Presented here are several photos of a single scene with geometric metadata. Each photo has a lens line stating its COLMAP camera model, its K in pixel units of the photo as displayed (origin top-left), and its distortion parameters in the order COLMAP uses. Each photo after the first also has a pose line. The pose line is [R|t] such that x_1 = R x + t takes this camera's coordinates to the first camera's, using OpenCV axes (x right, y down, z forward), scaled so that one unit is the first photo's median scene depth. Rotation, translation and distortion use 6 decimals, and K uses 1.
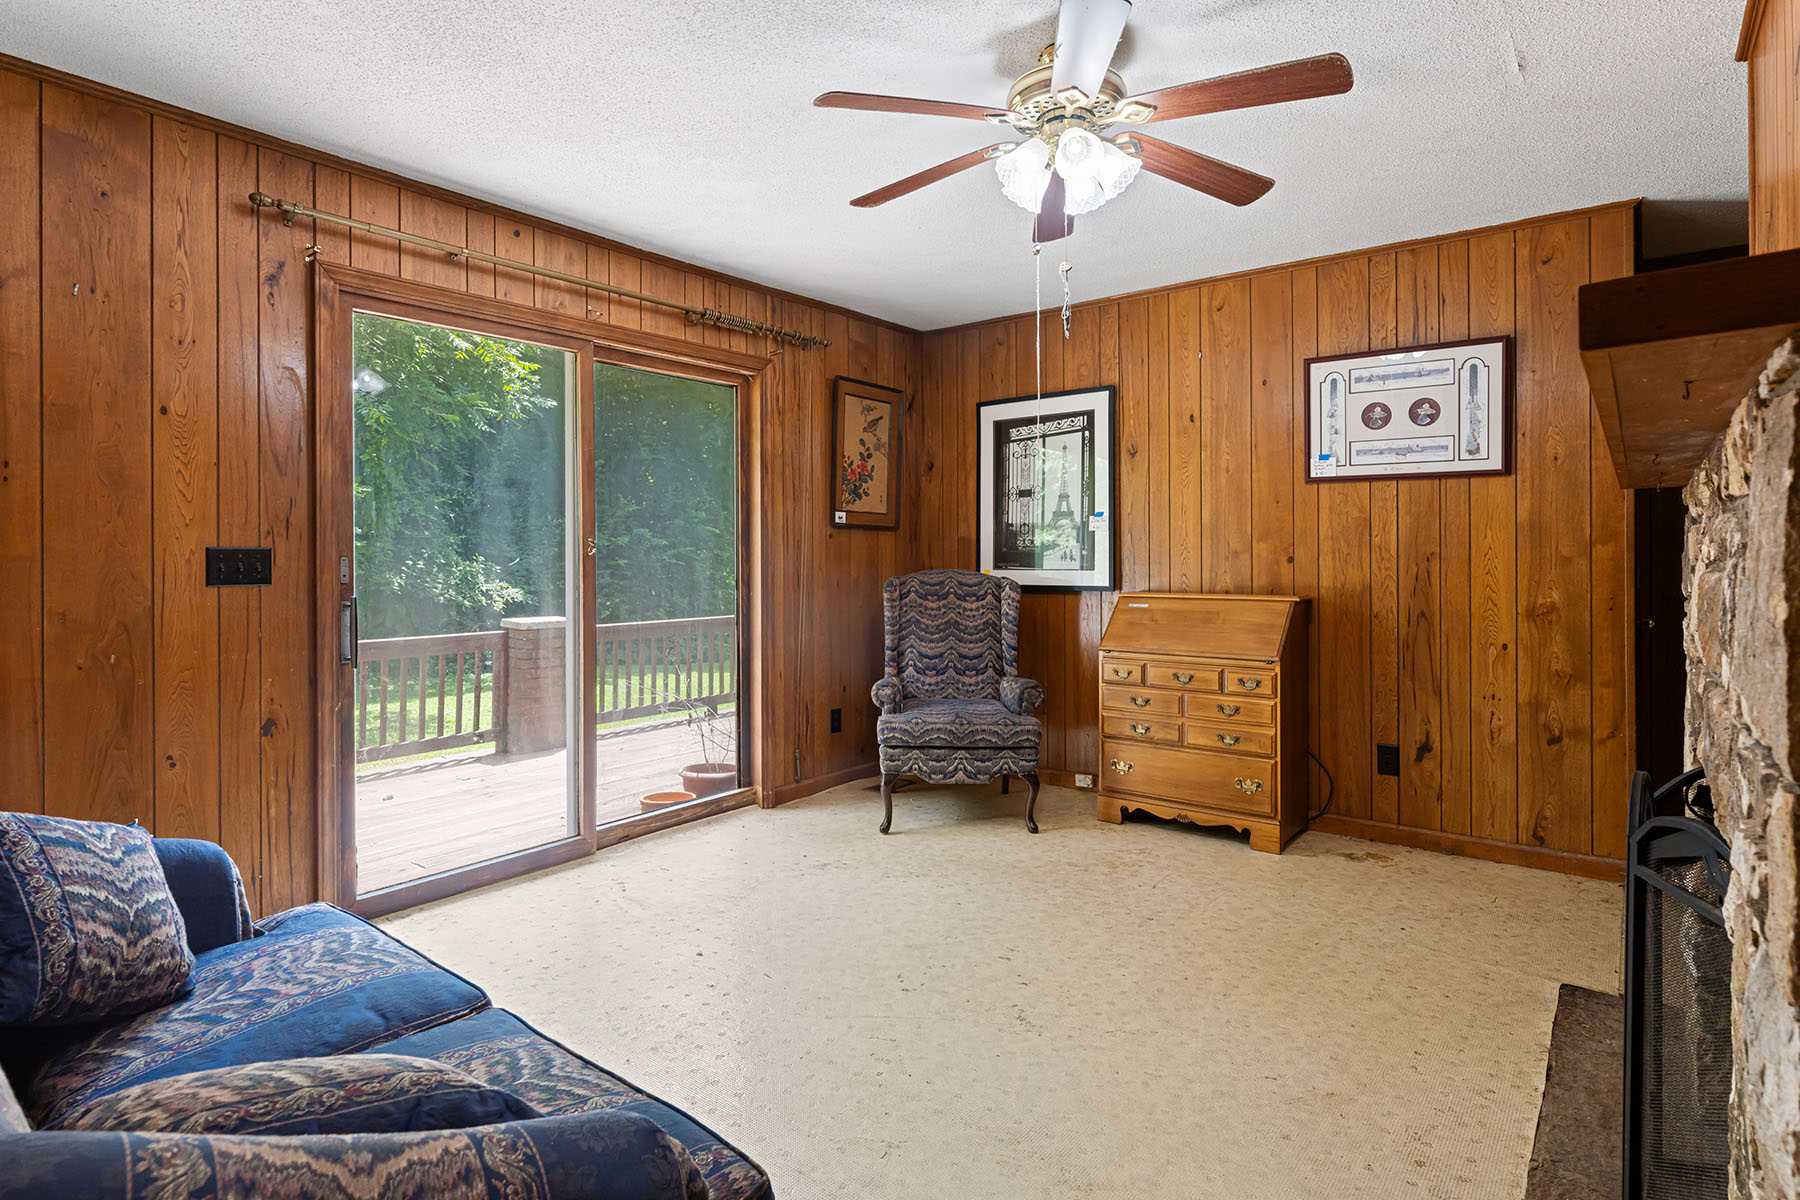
lens RADIAL K [[909.1, 0, 919.4], [0, 909.1, 562.0], [0, 0, 1]] dist [0.002554, 0.001179]
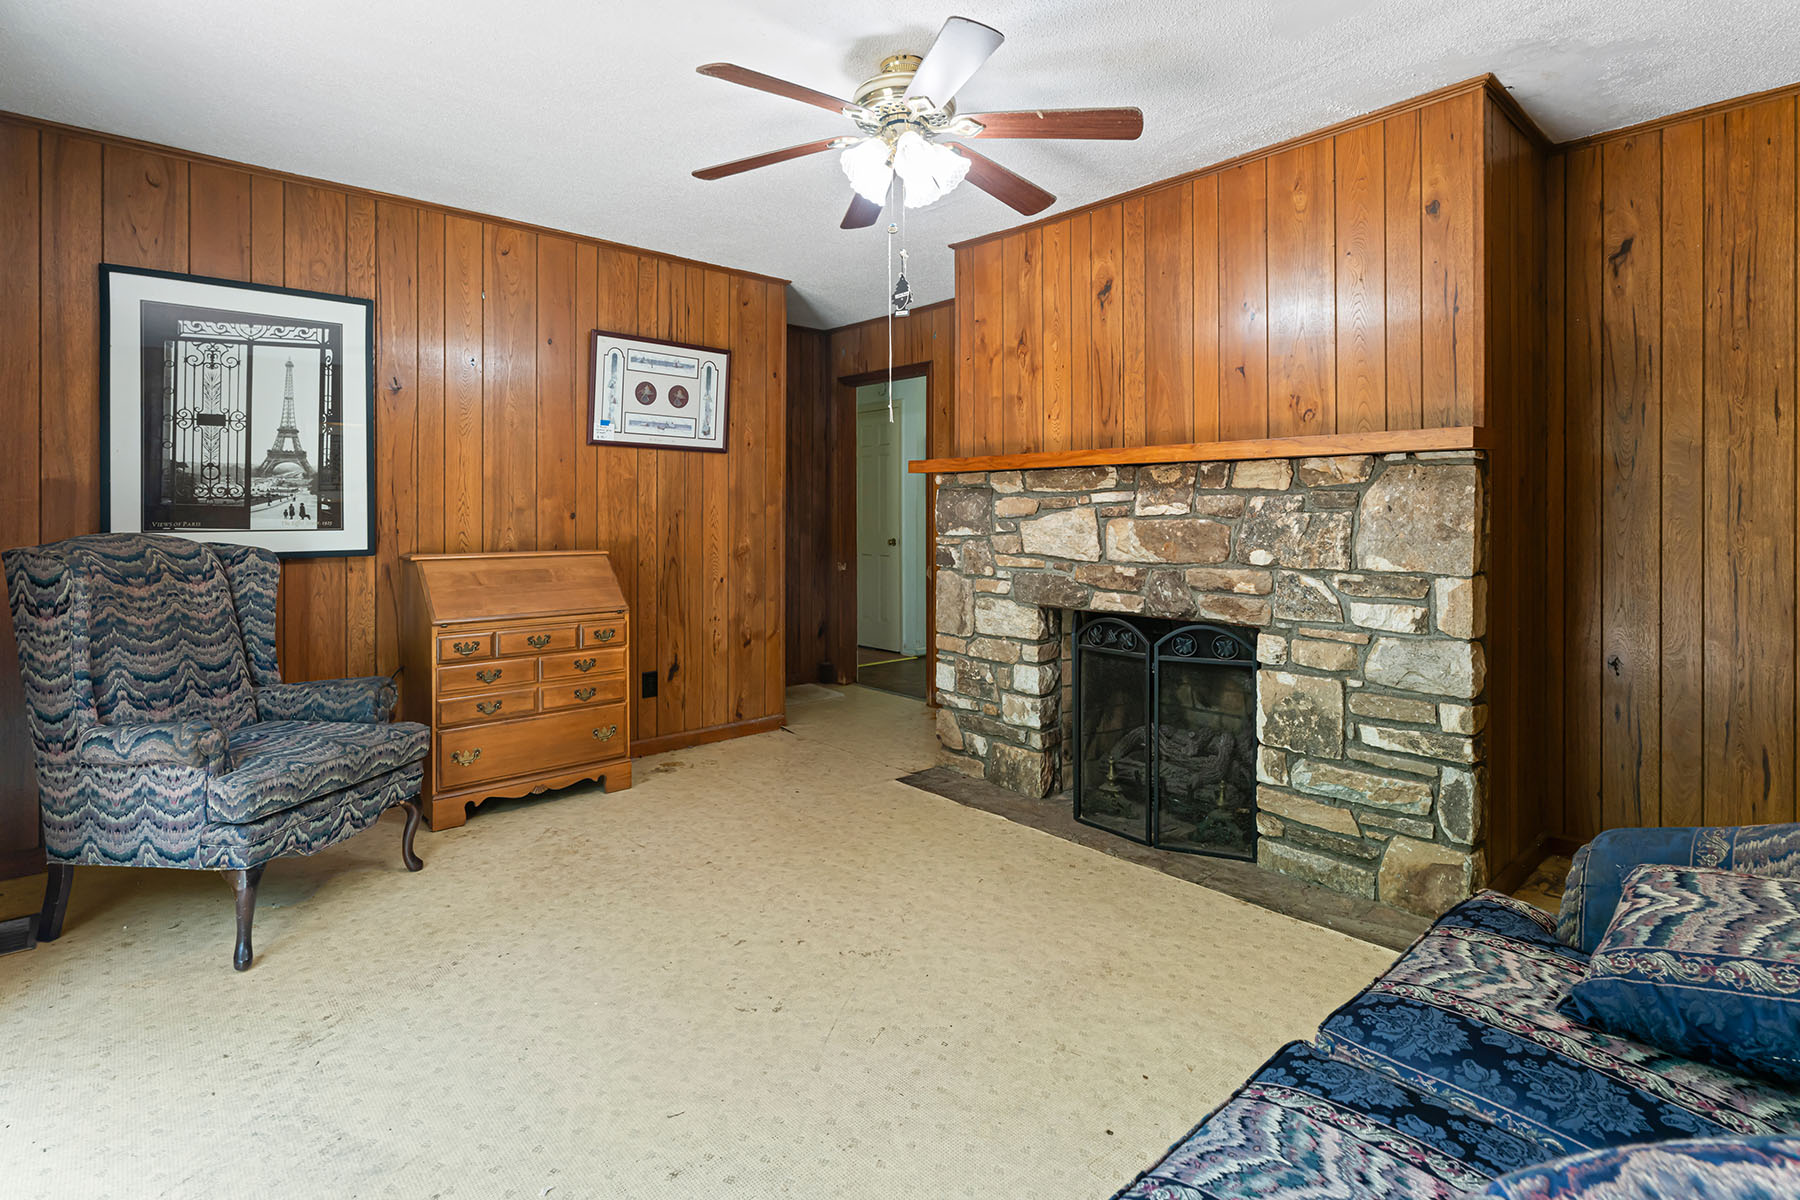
lens RADIAL K [[862.1, 0, 892.7], [0, 862.1, 508.7], [0, 0, 1]] dist [-0.002526, -0.000908]
pose [[0.202123, 0.003772, 0.979353, -0.511327], [0.001462, 0.999990, -0.004153, -0.006182], [-0.979359, 0.002271, 0.202115, 0.453423]]
